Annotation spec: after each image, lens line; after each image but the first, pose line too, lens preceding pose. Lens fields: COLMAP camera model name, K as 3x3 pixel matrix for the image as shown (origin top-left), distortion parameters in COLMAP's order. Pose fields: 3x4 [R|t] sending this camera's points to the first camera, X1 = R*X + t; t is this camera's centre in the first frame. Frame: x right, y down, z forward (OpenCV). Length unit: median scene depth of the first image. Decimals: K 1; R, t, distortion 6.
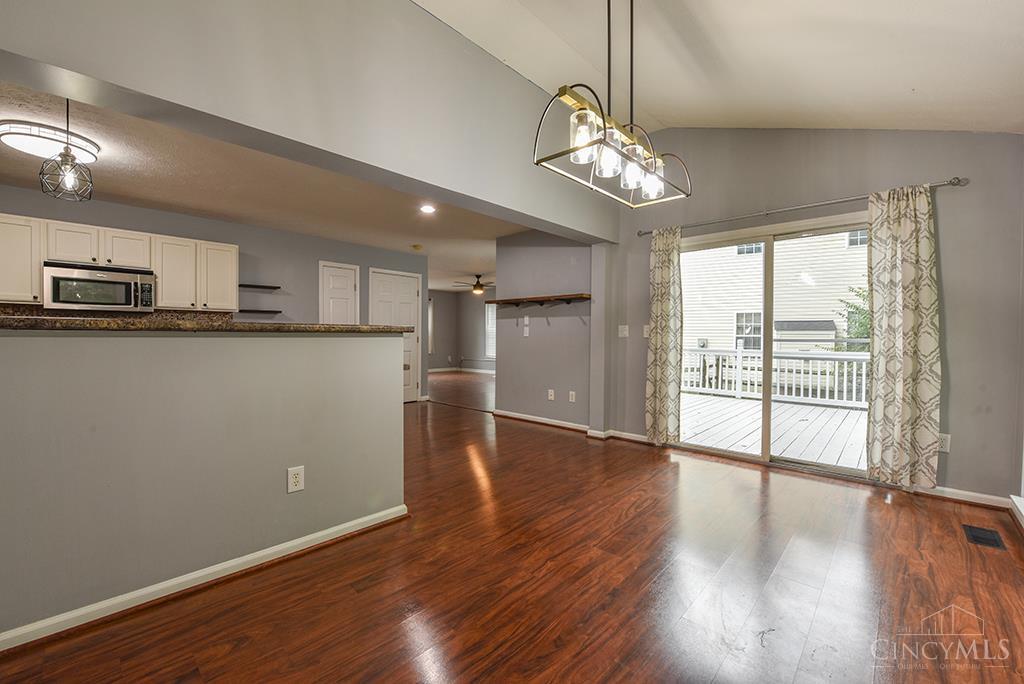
lens RADIAL K [[417.2, 0, 512.0], [0, 417.2, 342.0], [0, 0, 1]] dist [-0.001589, -0.005585]
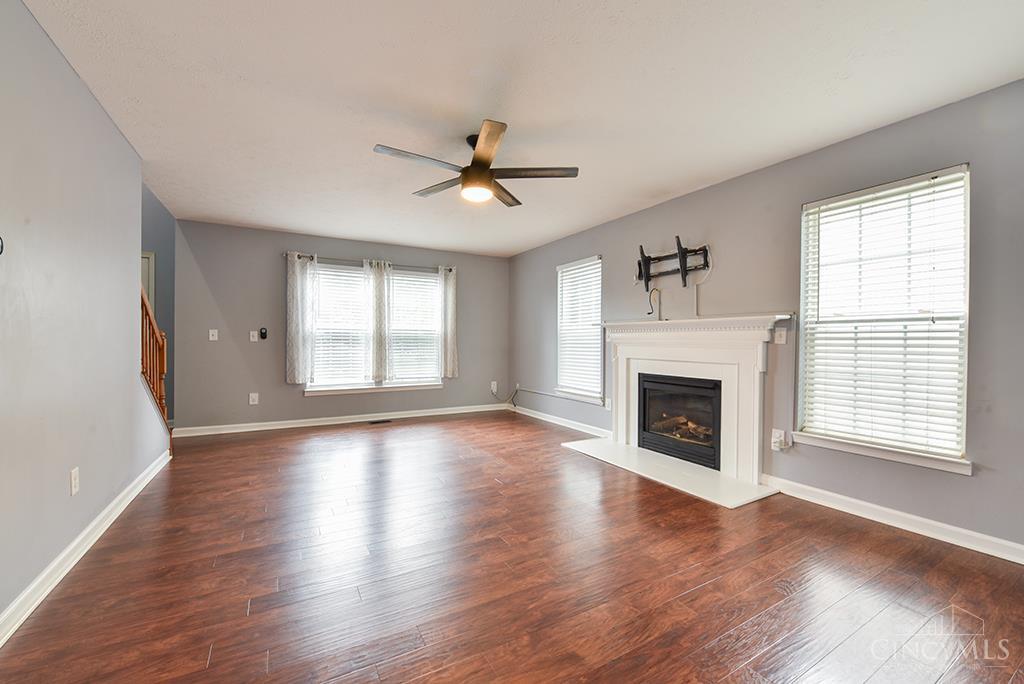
lens RADIAL K [[409.6, 0, 512.0], [0, 409.6, 342.0], [0, 0, 1]] dist [-0.018100, -0.000550]
pose [[0.955268, 0.002676, -0.295728, 0.064636], [-0.007007, 0.999883, -0.013586, -0.025219], [0.295657, 0.015050, 0.955176, 1.676917]]
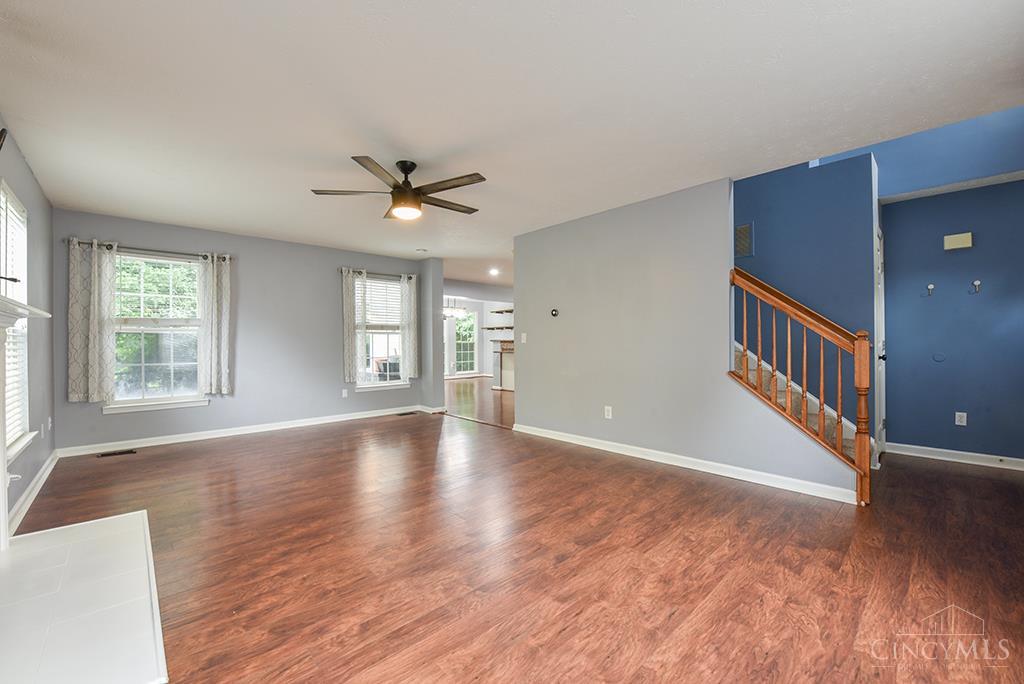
lens RADIAL K [[409.6, 0, 512.0], [0, 409.6, 342.0], [0, 0, 1]] dist [-0.018100, -0.000550]
pose [[-0.998077, 0.002501, 0.061937, -0.427543], [0.003461, 0.999875, 0.015402, -0.049470], [-0.061891, 0.015586, -0.997961, 3.037505]]
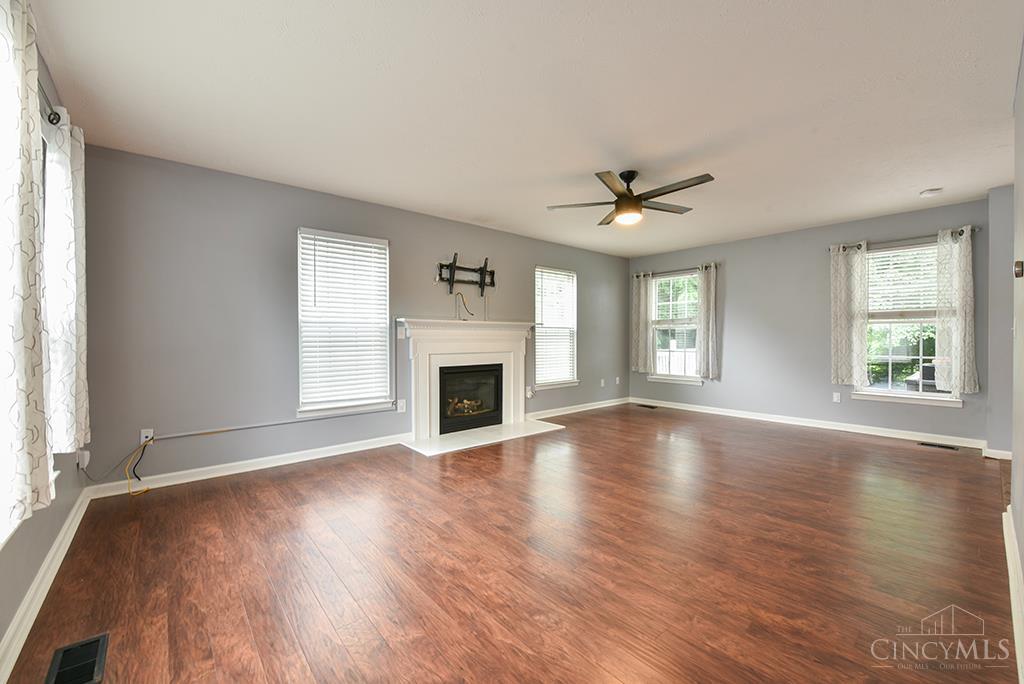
lens RADIAL K [[409.6, 0, 512.0], [0, 409.6, 342.0], [0, 0, 1]] dist [-0.018100, -0.000550]
pose [[0.110846, -0.014018, 0.993739, -1.034897], [0.018950, 0.999749, 0.011989, -0.041758], [-0.993657, 0.017502, 0.111084, 2.441645]]
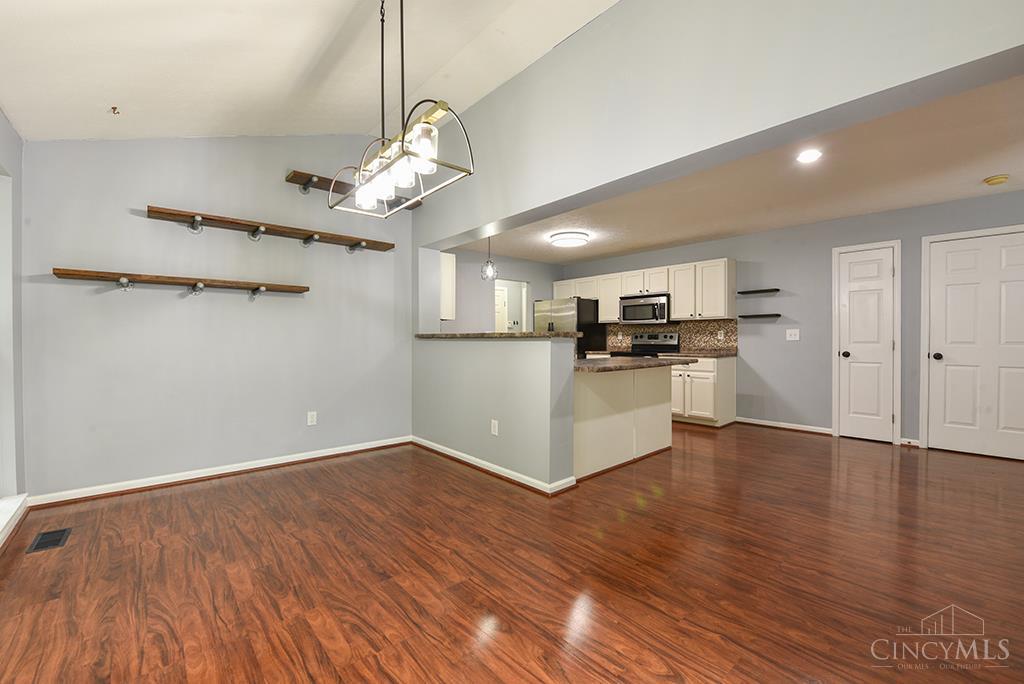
lens RADIAL K [[417.2, 0, 512.0], [0, 417.2, 342.0], [0, 0, 1]] dist [-0.001589, -0.005585]
pose [[-0.090513, 0.002639, -0.995892, 0.583316], [-0.013605, 0.999900, 0.003886, -0.008078], [0.995802, 0.013901, -0.090468, 0.637612]]
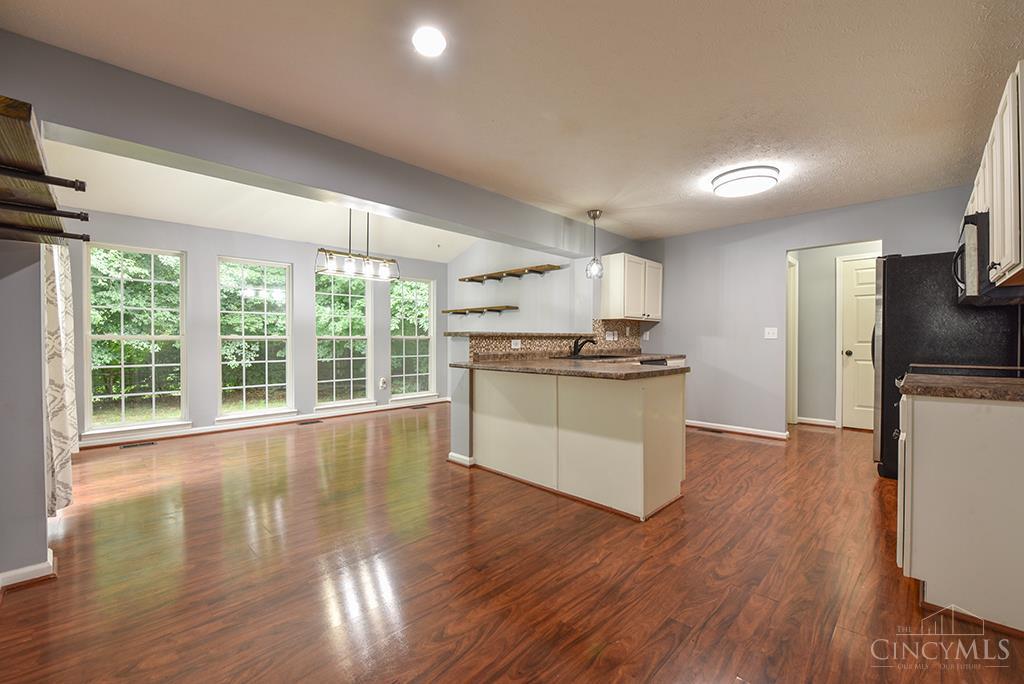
lens RADIAL K [[417.2, 0, 512.0], [0, 417.2, 342.0], [0, 0, 1]] dist [-0.001589, -0.005585]
pose [[-0.999548, -0.005589, 0.029524, -0.331005], [-0.004883, 0.999701, 0.023956, -0.025731], [-0.029649, 0.023801, -0.999277, 1.579185]]
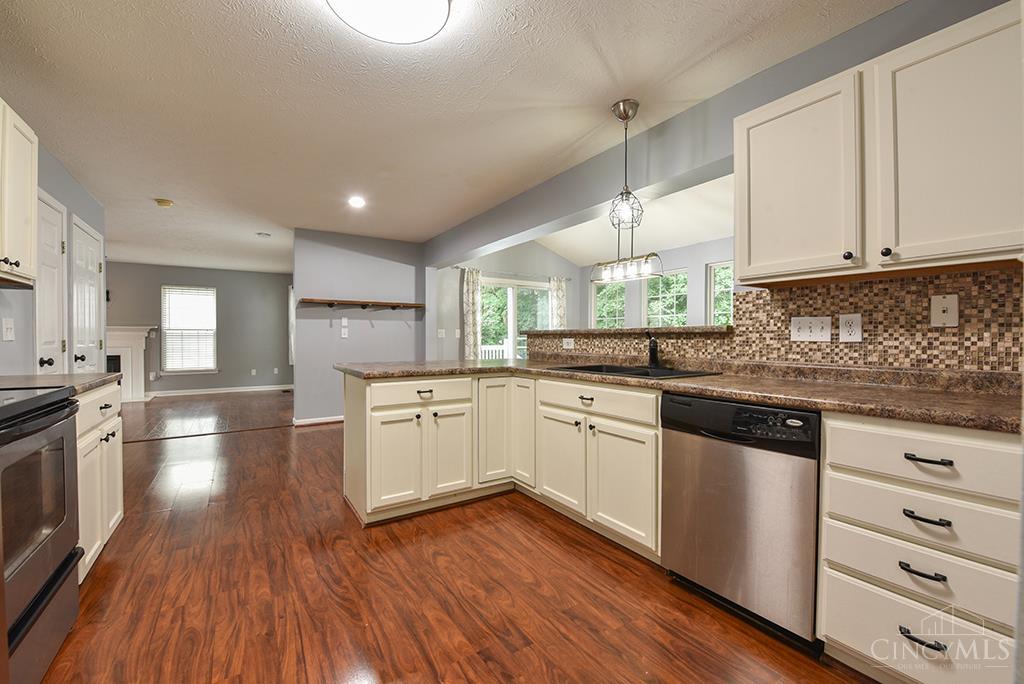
lens RADIAL K [[417.2, 0, 512.0], [0, 417.2, 342.0], [0, 0, 1]] dist [-0.001589, -0.005585]
pose [[0.236078, -0.016052, 0.971601, -1.138733], [0.017006, 0.999779, 0.012385, -0.012077], [-0.971585, 0.013599, 0.236299, 0.495744]]
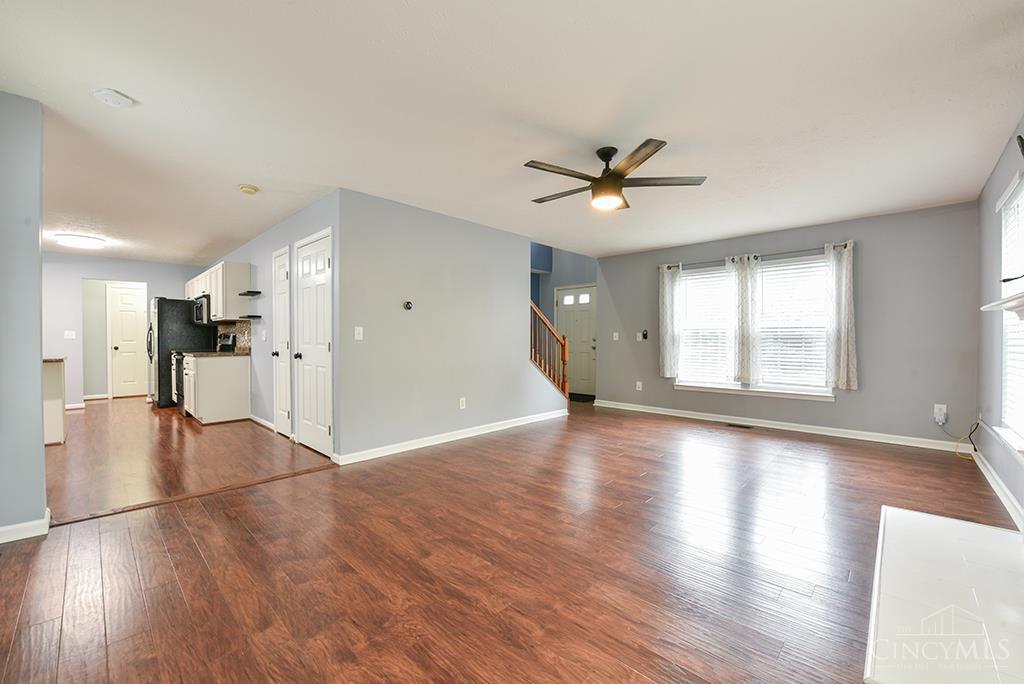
lens RADIAL K [[409.6, 0, 512.0], [0, 409.6, 342.0], [0, 0, 1]] dist [-0.018100, -0.000550]
pose [[-0.009677, 0.002851, -0.999949, 0.528948], [-0.016283, 0.999863, 0.003008, -0.031000], [0.999821, 0.016311, -0.009630, 2.140389]]
